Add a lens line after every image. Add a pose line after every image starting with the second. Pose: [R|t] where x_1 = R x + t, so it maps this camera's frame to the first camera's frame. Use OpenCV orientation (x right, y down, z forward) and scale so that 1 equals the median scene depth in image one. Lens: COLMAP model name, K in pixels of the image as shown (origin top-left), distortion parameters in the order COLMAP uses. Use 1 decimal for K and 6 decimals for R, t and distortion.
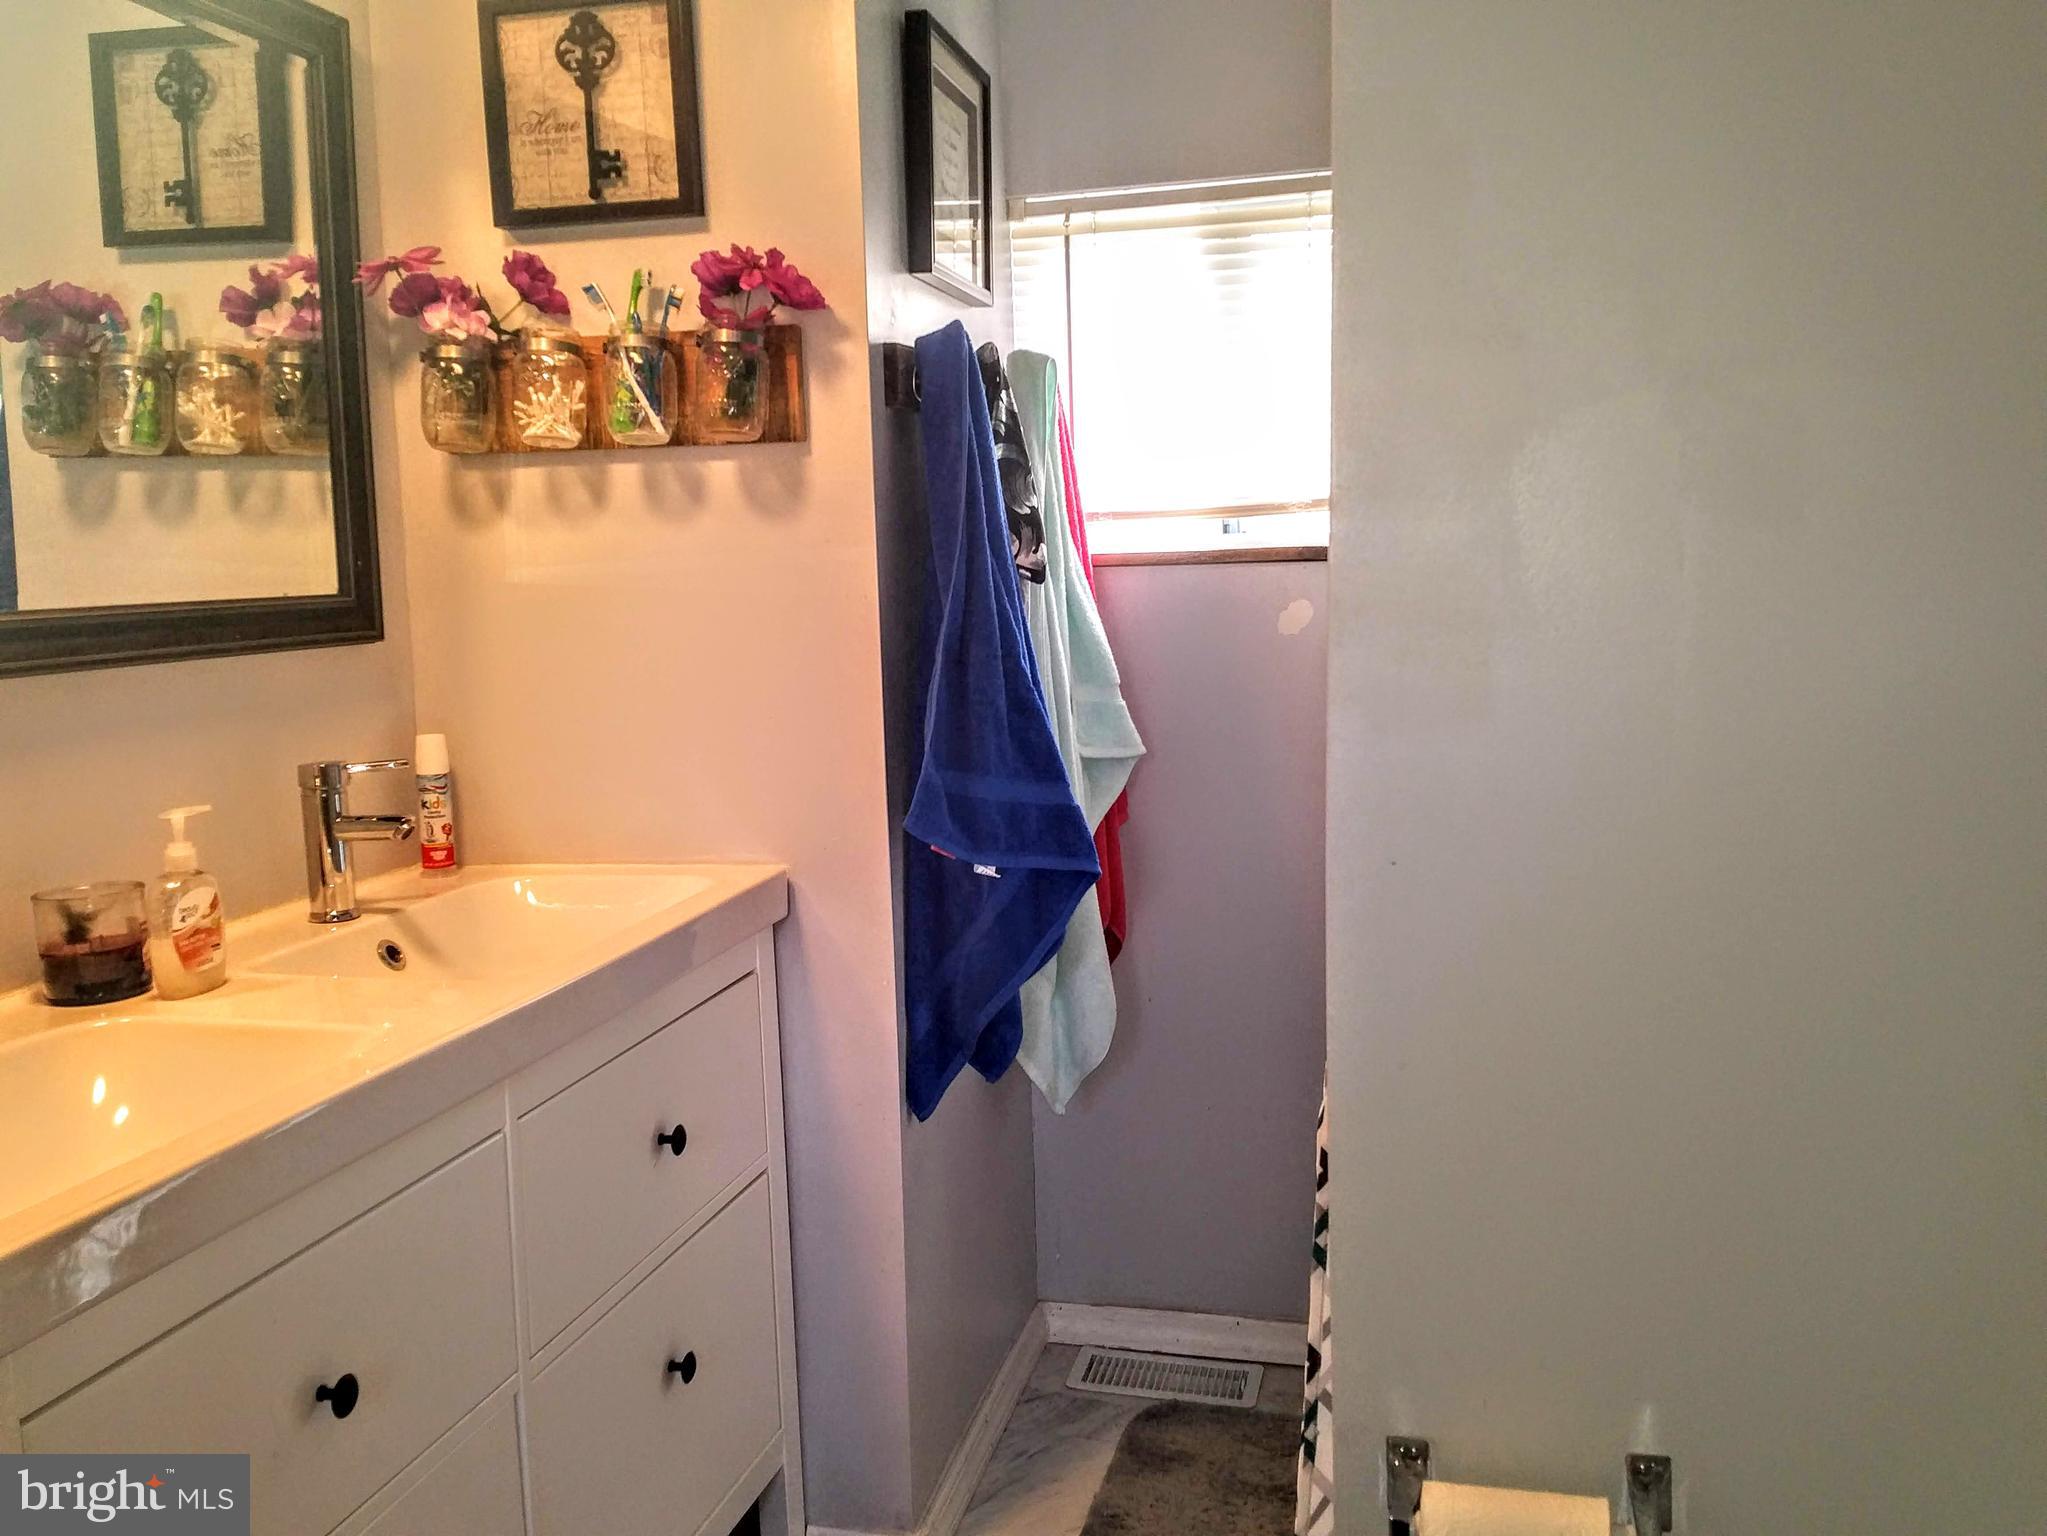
lens RADIAL K [[1778.5, 0, 1028.2], [0, 1778.5, 722.2], [0, 0, 1]] dist [0.161650, -0.329549]
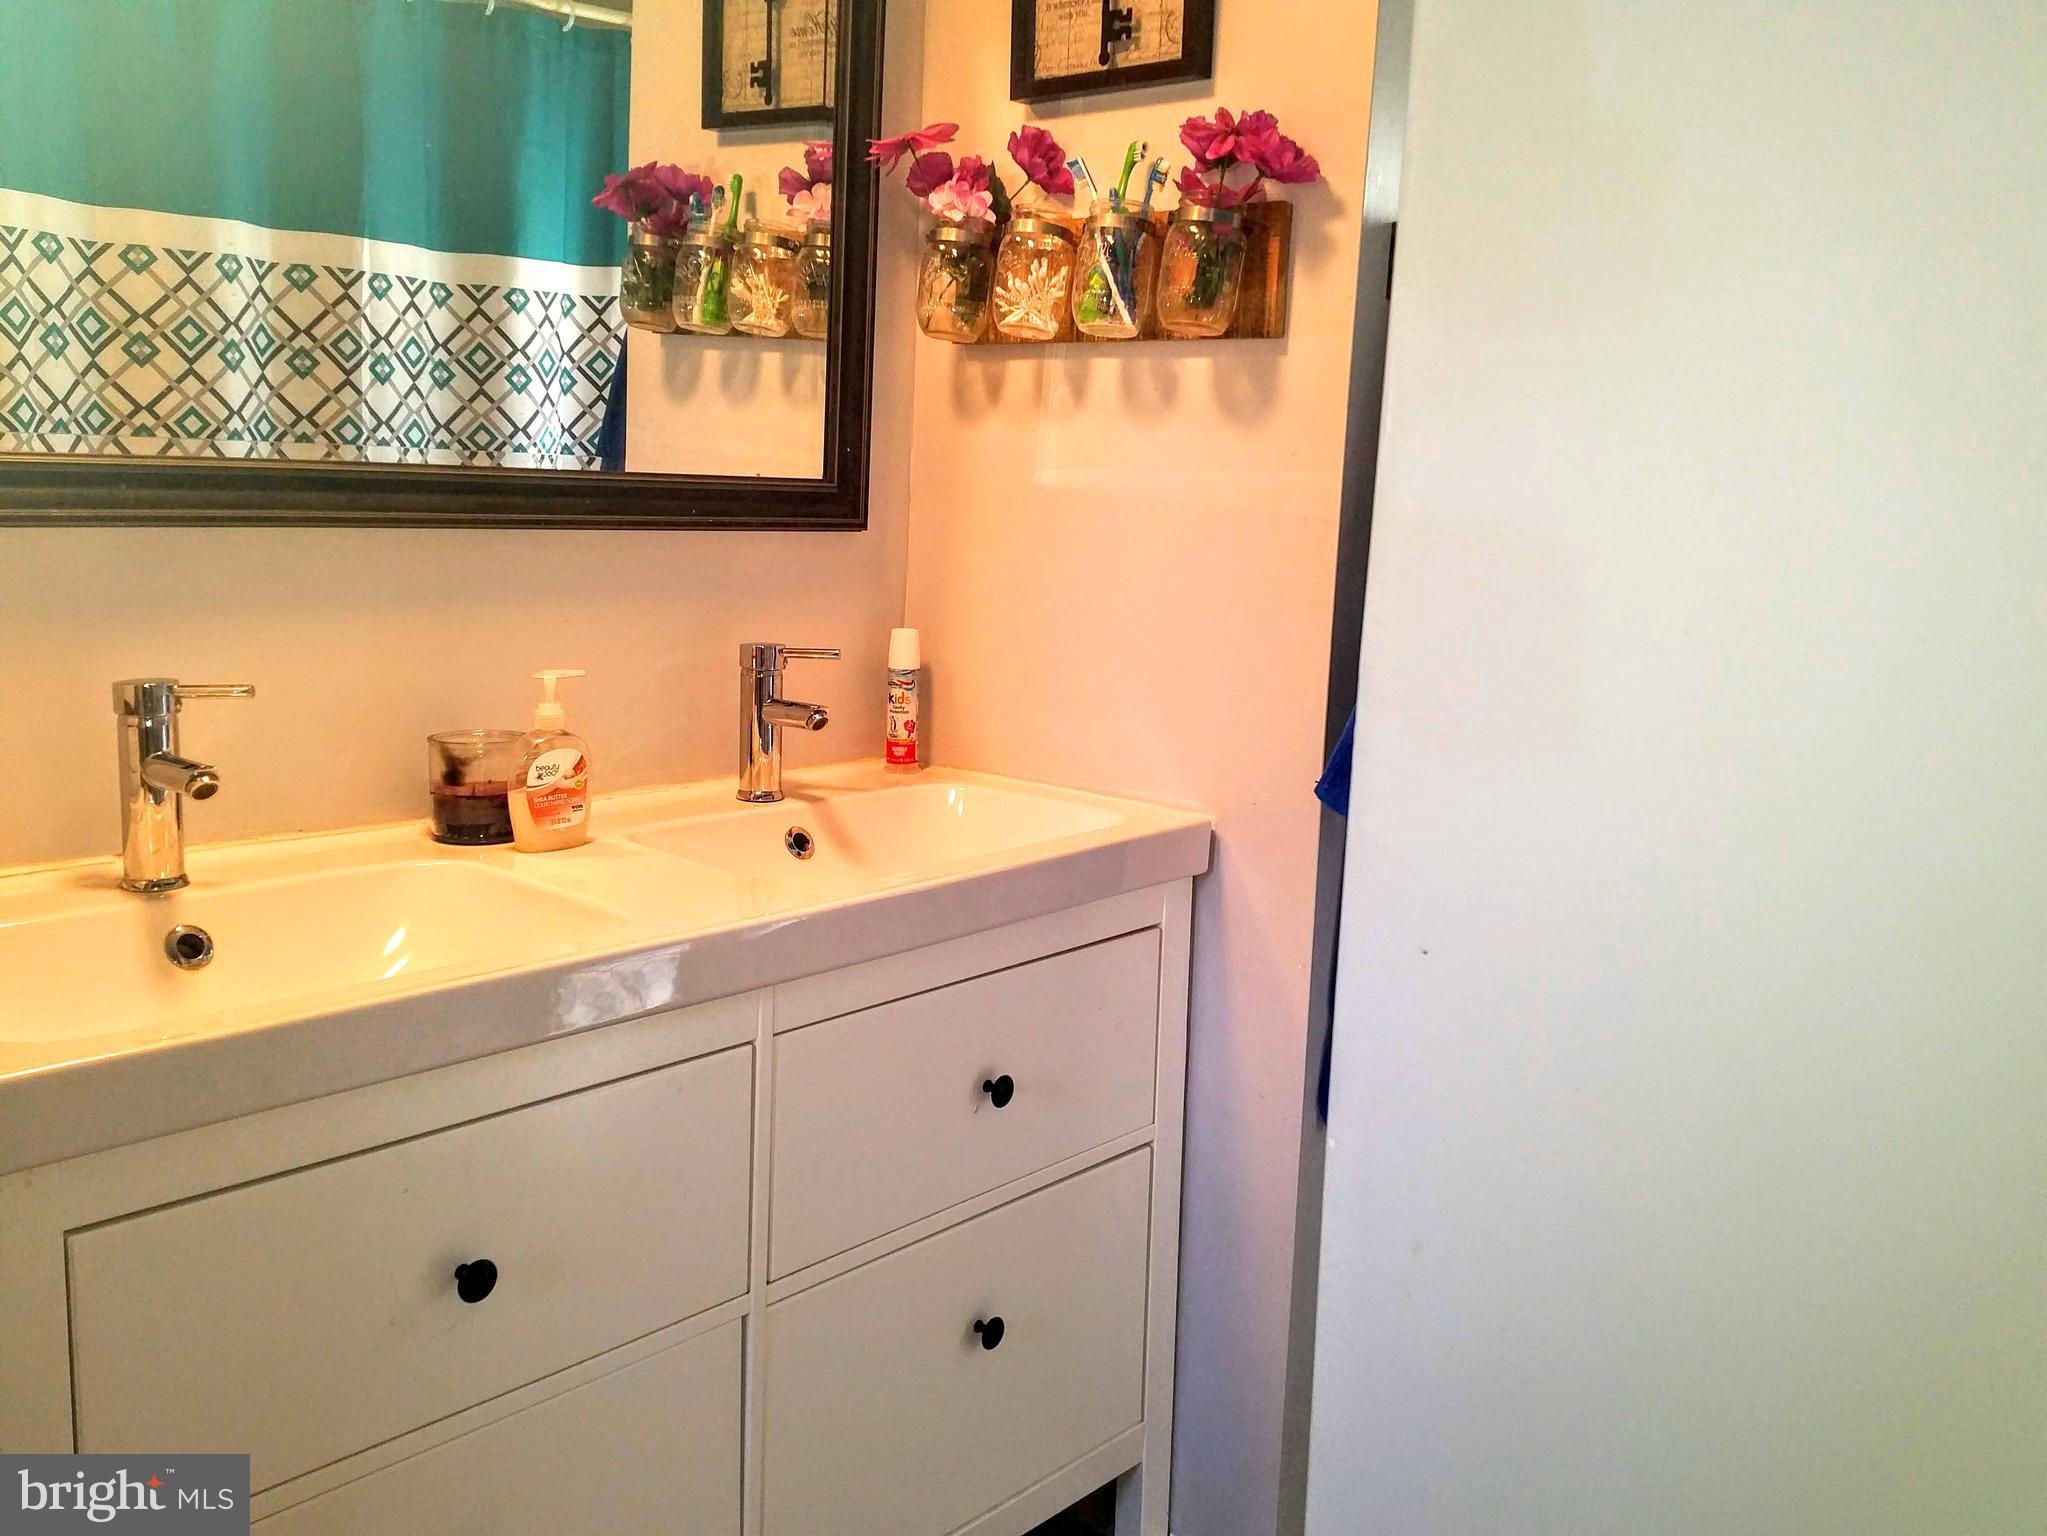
lens RADIAL K [[1778.5, 0, 1028.2], [0, 1778.5, 722.2], [0, 0, 1]] dist [0.161650, -0.329549]
pose [[0.888664, 0.130550, -0.439582, 0.172359], [-0.111996, 0.991378, 0.068013, -0.017279], [0.444672, -0.011209, 0.895624, 0.160398]]
